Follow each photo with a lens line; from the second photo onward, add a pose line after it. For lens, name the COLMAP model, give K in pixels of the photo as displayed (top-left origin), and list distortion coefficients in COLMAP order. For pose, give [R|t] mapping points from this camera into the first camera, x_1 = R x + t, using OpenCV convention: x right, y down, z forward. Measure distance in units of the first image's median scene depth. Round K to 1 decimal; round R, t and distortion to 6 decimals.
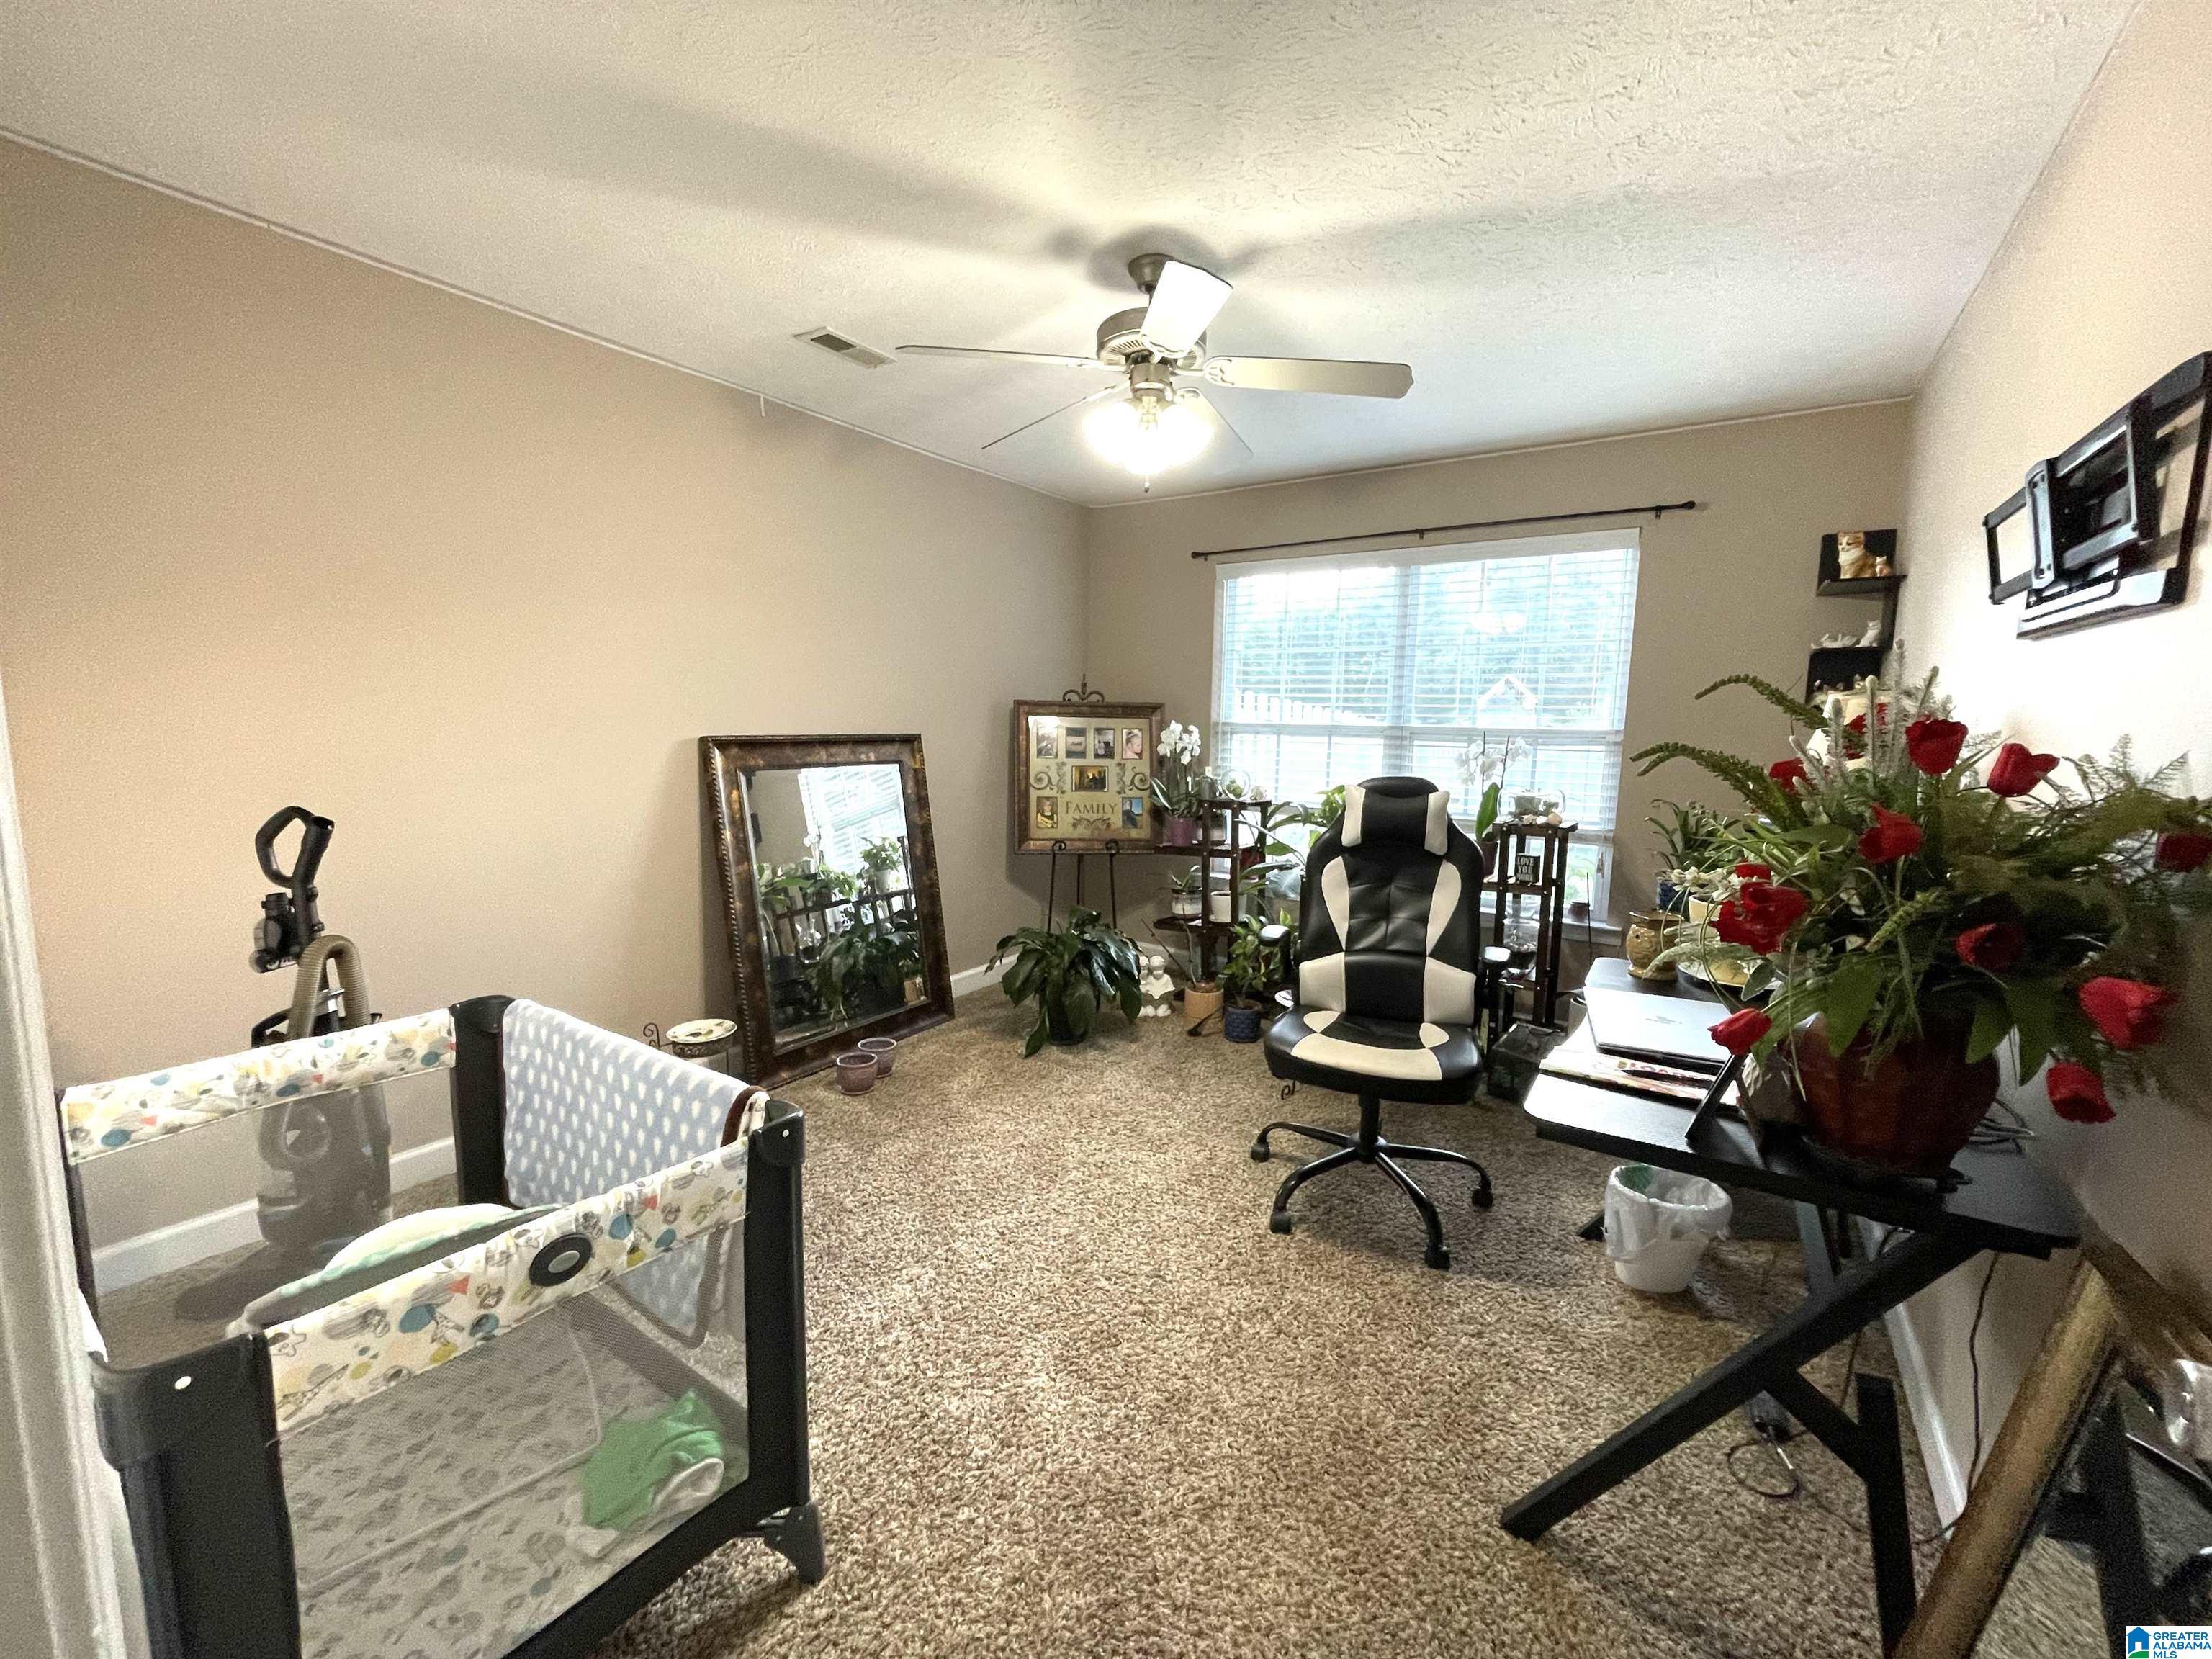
lens RADIAL K [[903.1, 0, 1110.2], [0, 903.1, 827.3], [0, 0, 1]] dist [-0.002830, -0.000068]
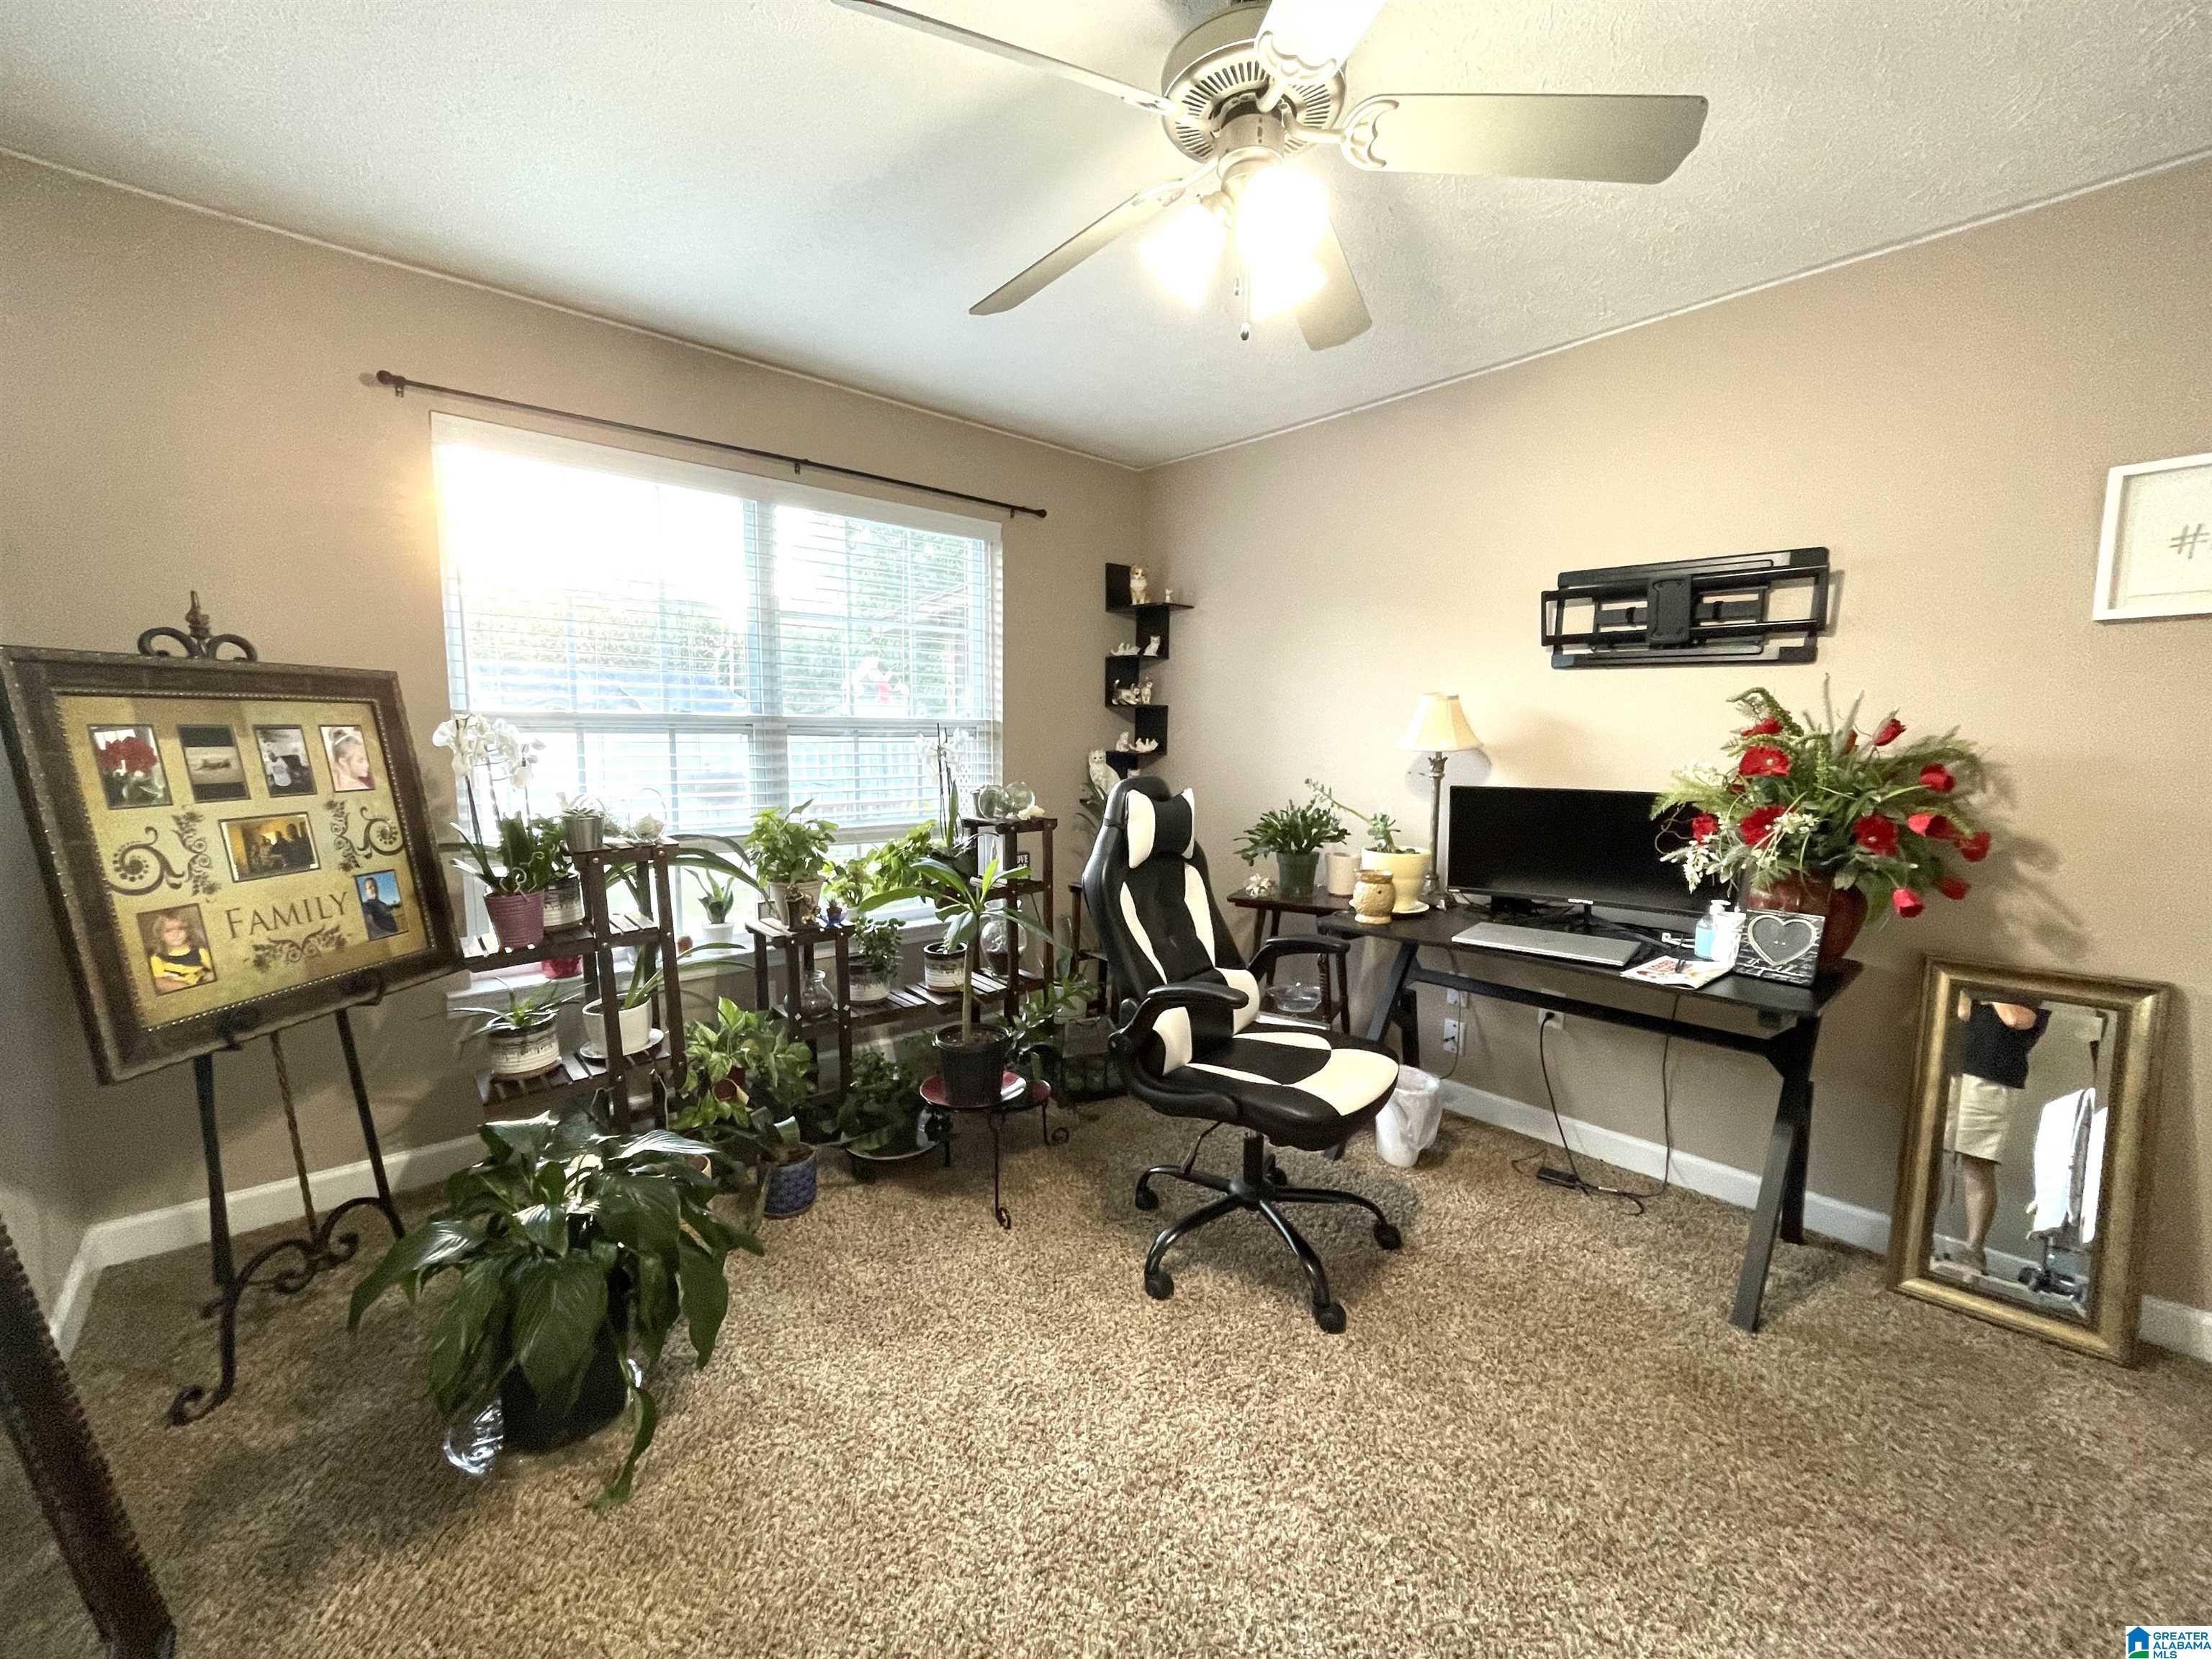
lens RADIAL K [[903.1, 0, 1111.5], [0, 903.1, 833.1], [0, 0, 1]] dist [-0.002830, -0.000068]
pose [[0.236560, -0.129277, 0.962978, -0.335113], [0.107784, 0.988483, 0.106223, -0.062315], [-0.965620, 0.078665, 0.247769, 0.518863]]
